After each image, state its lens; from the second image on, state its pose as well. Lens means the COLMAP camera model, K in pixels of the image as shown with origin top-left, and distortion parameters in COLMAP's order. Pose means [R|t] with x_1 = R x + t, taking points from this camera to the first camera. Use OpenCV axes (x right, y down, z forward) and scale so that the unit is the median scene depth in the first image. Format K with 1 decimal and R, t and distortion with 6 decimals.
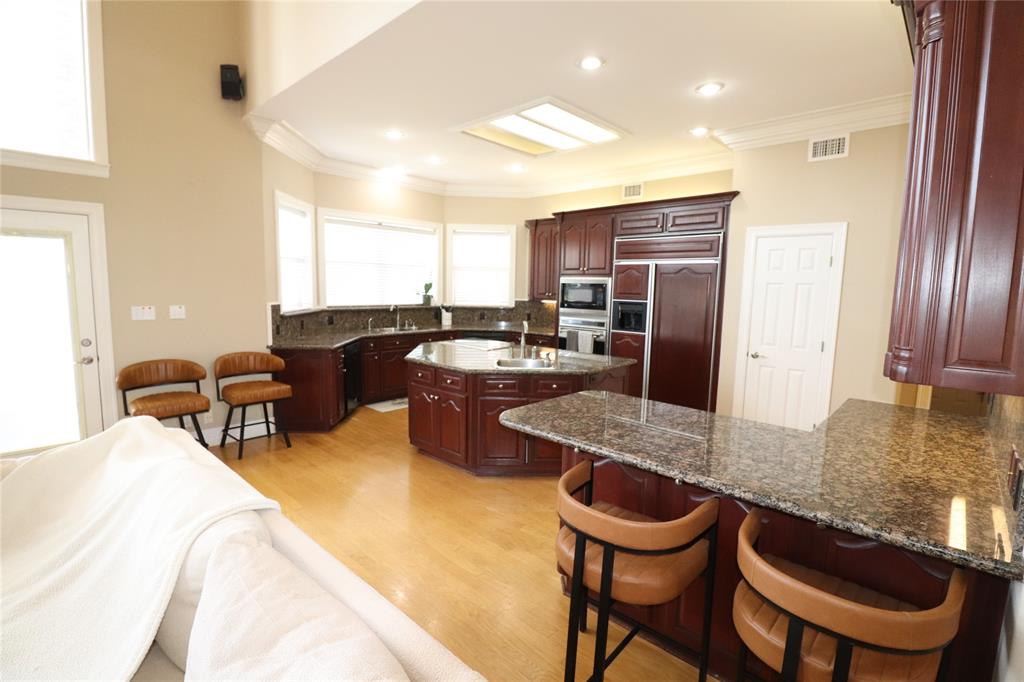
lens RADIAL K [[476.9, 0, 510.8], [0, 476.9, 340.4], [0, 0, 1]] dist [0.002158, -0.014890]
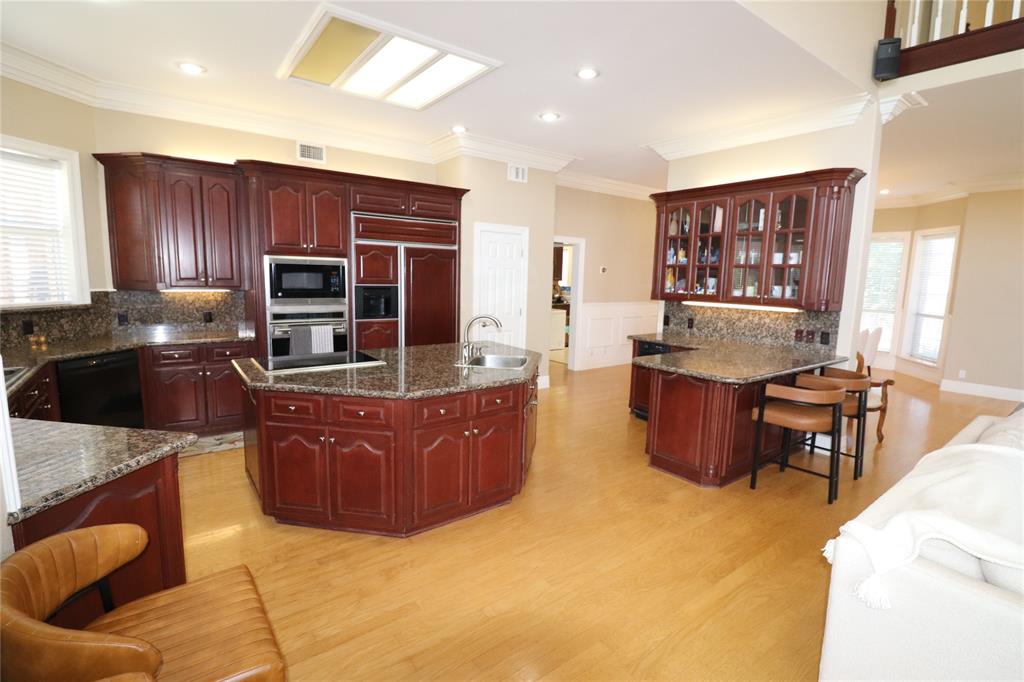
lens RADIAL K [[476.9, 0, 510.8], [0, 476.9, 340.4], [0, 0, 1]] dist [0.002158, -0.014890]
pose [[0.191565, -0.151972, 0.969643, -0.588043], [0.091756, 0.986386, 0.136468, -0.078595], [-0.977182, 0.062828, 0.202901, 0.563917]]
